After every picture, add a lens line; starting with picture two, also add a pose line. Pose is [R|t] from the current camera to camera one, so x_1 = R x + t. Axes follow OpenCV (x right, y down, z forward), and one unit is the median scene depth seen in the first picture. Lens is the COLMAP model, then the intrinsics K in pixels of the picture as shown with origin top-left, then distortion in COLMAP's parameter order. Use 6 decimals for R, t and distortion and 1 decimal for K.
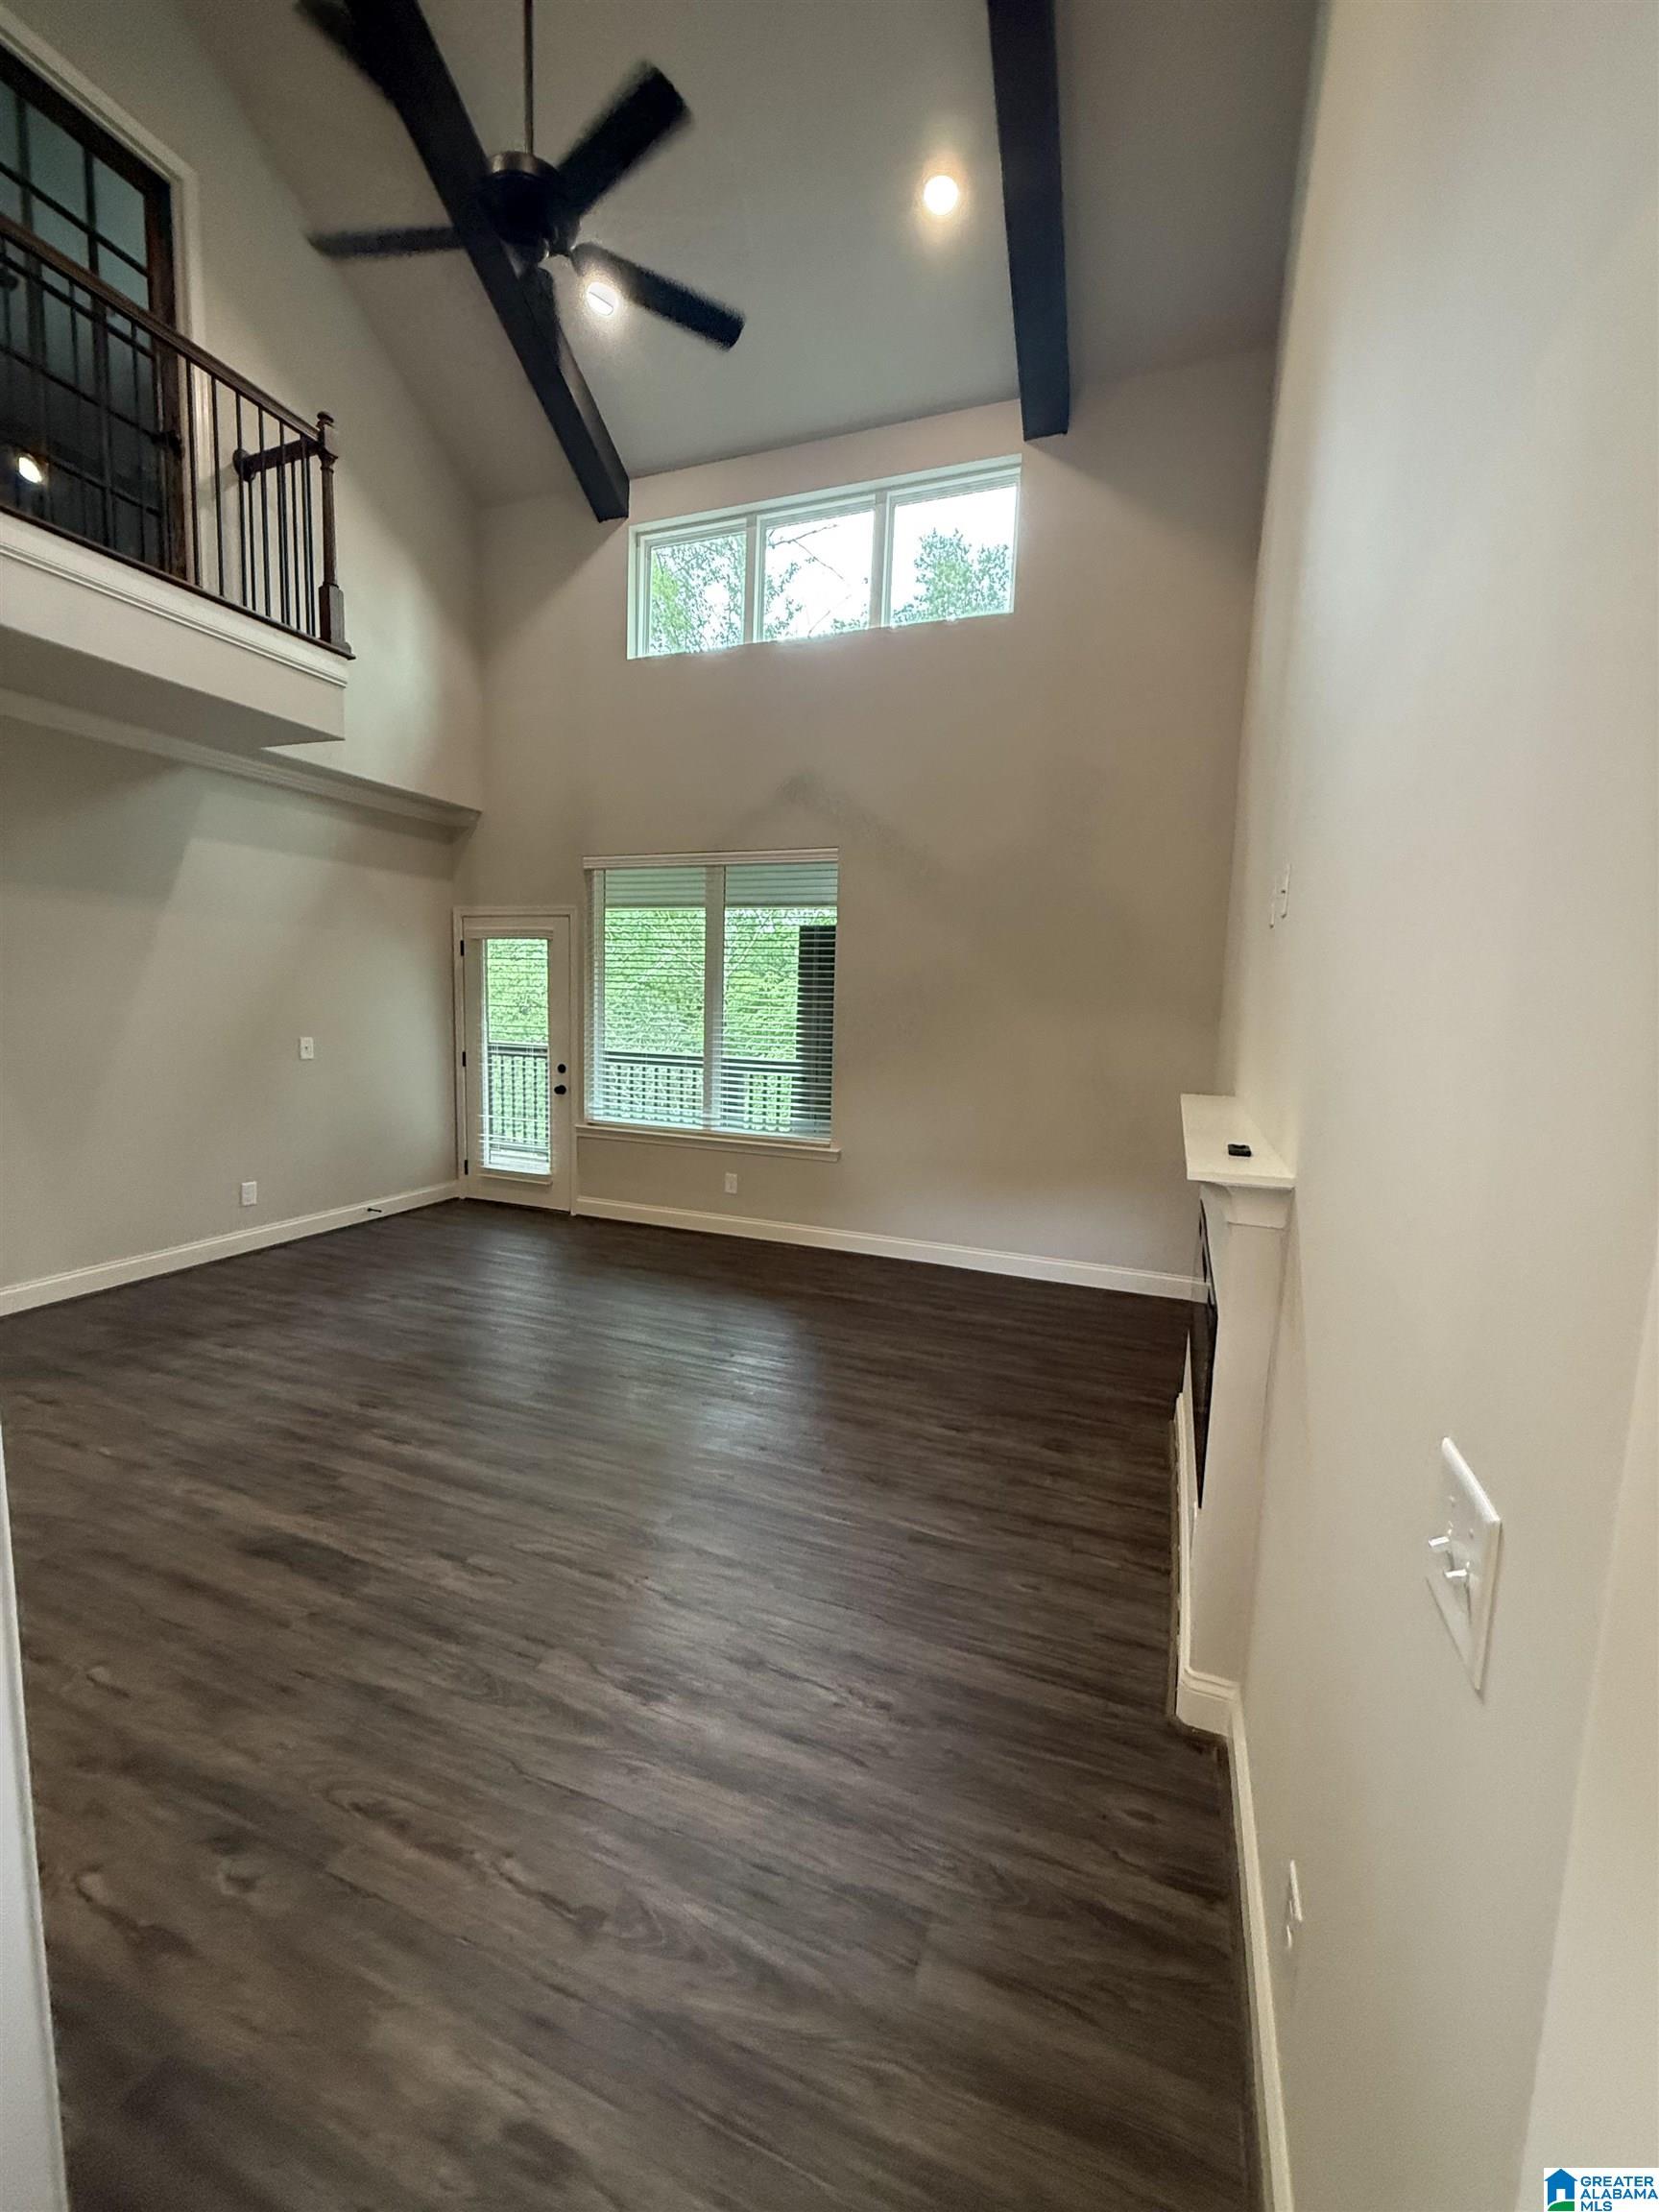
lens RADIAL K [[896.7, 0, 843.0], [0, 896.7, 1099.0], [0, 0, 1]] dist [0.000473, -0.000166]
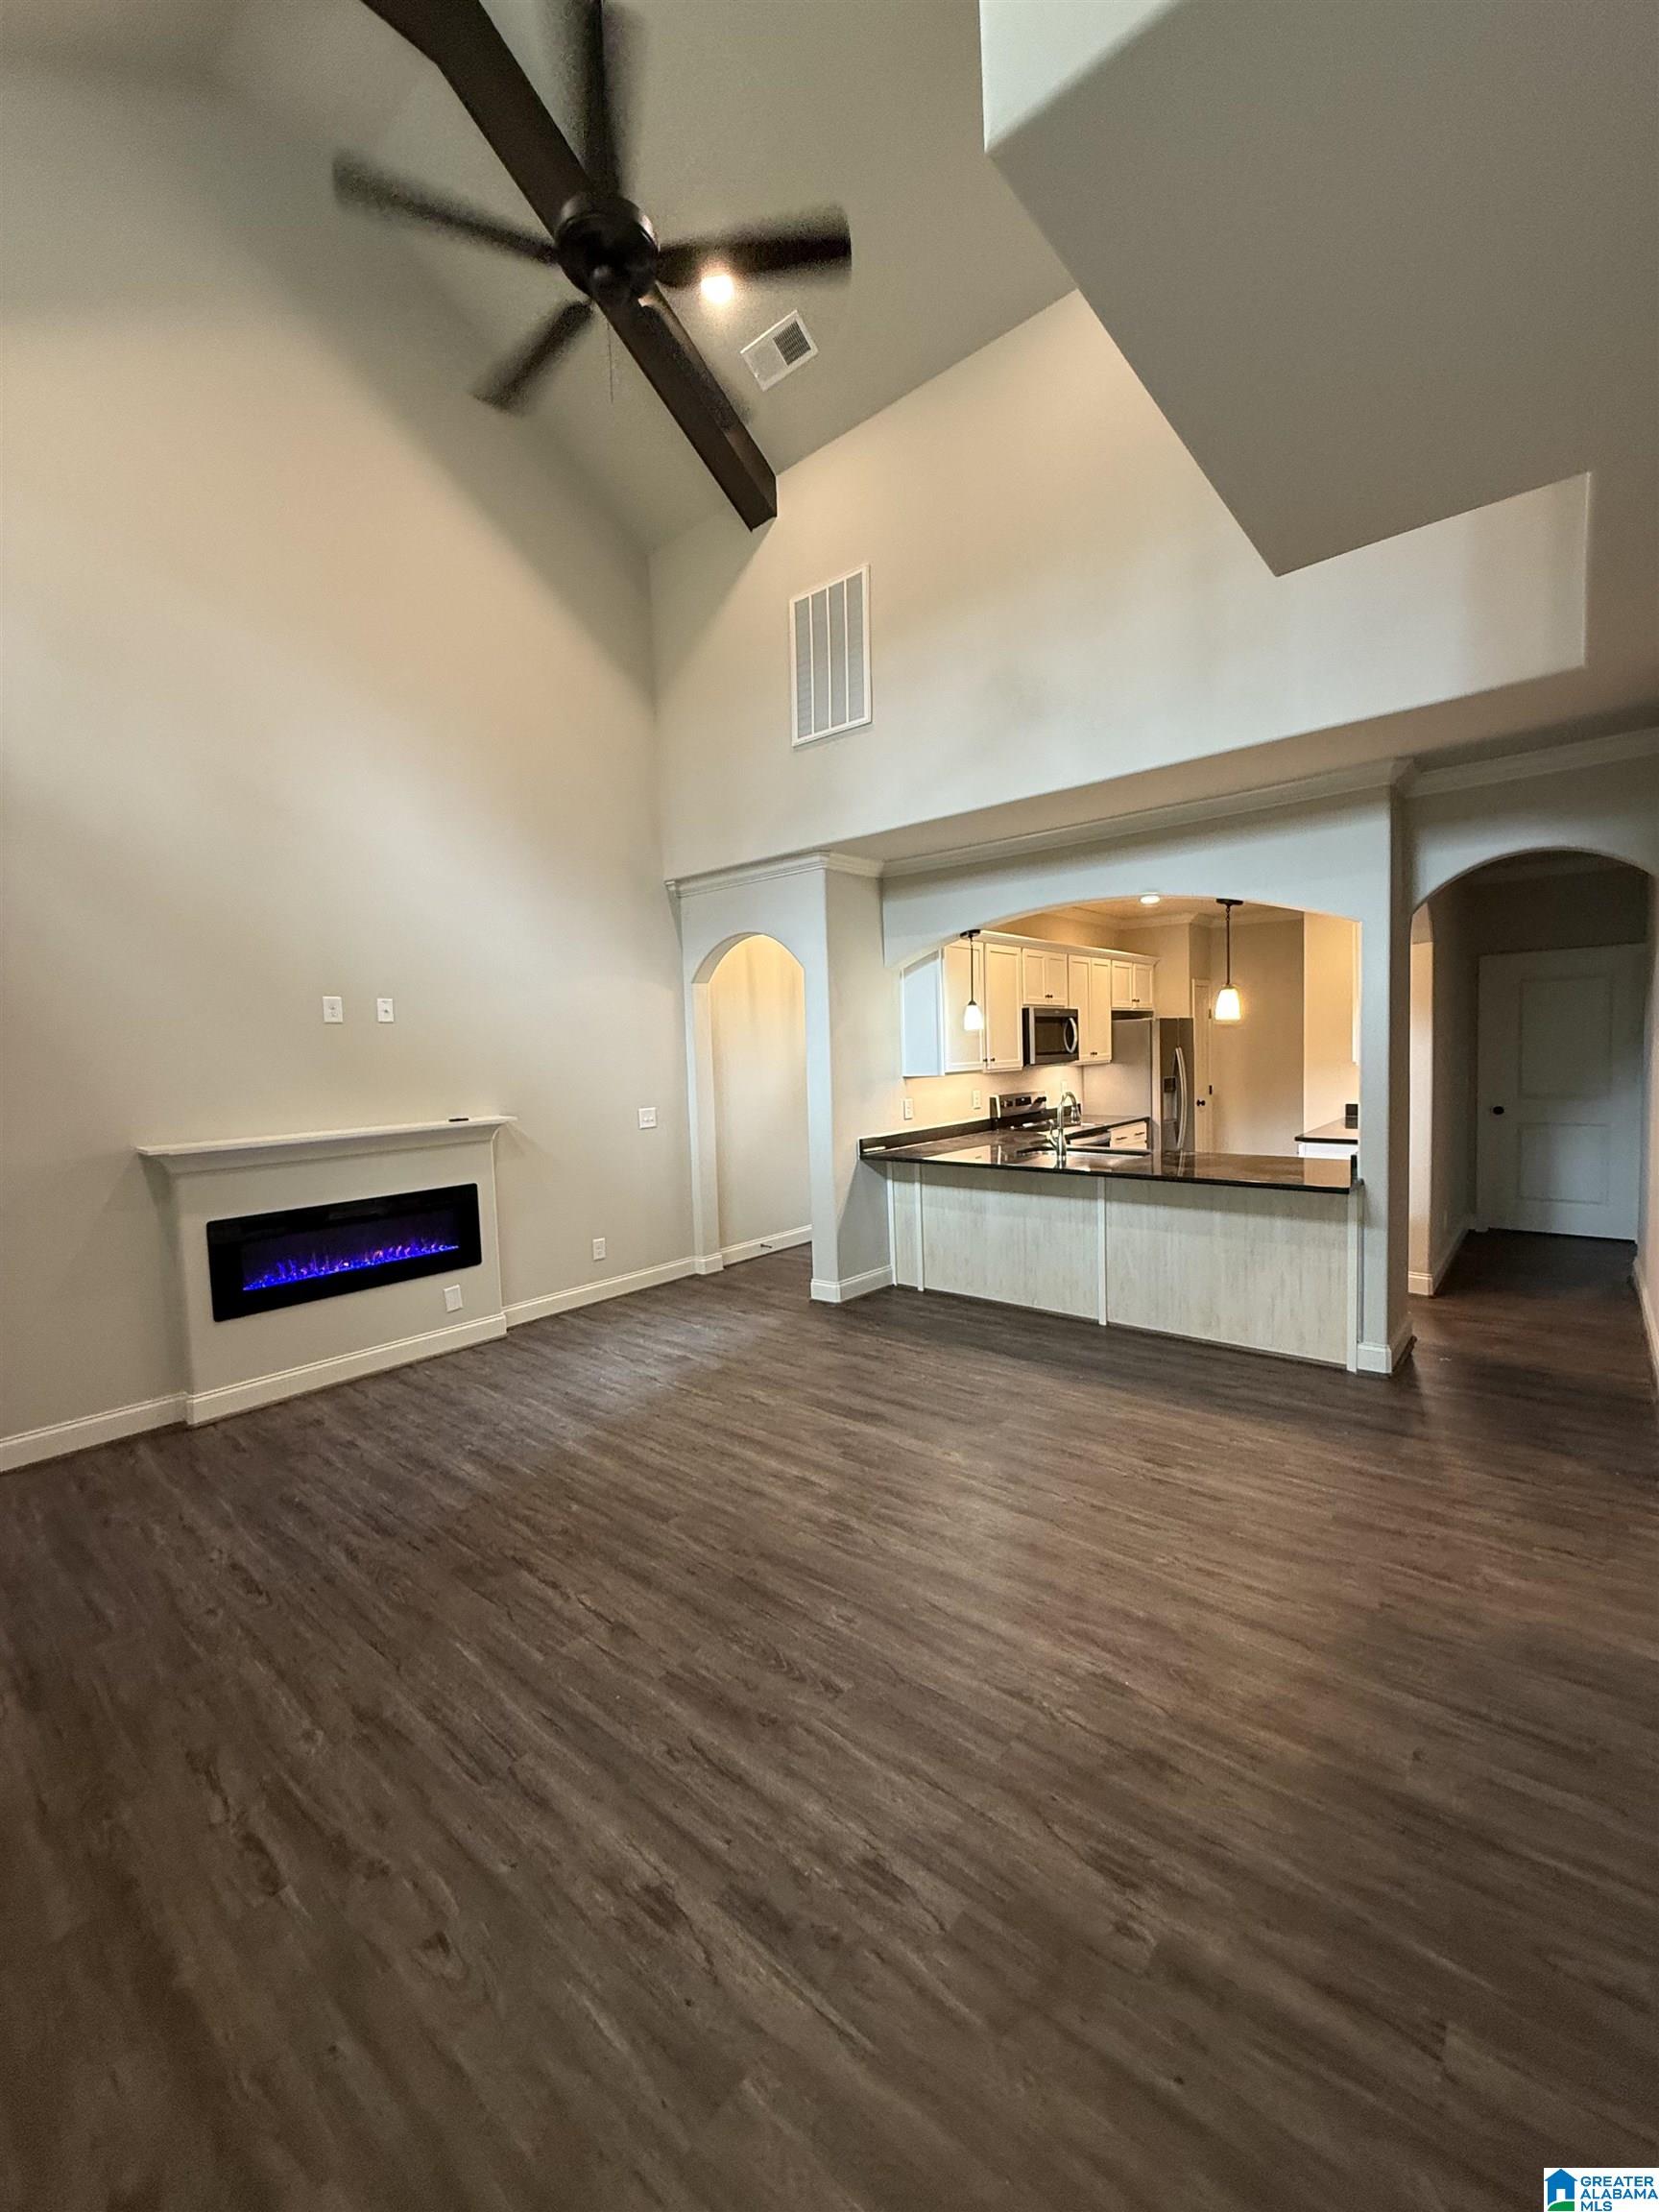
lens RADIAL K [[896.7, 0, 827.2], [0, 896.7, 1106.4], [0, 0, 1]] dist [0.000473, -0.000166]
pose [[-0.941199, -0.026510, 0.336811, -0.836880], [0.039226, 0.981600, 0.186874, -0.248382], [-0.335568, 0.189098, -0.922841, 1.818132]]
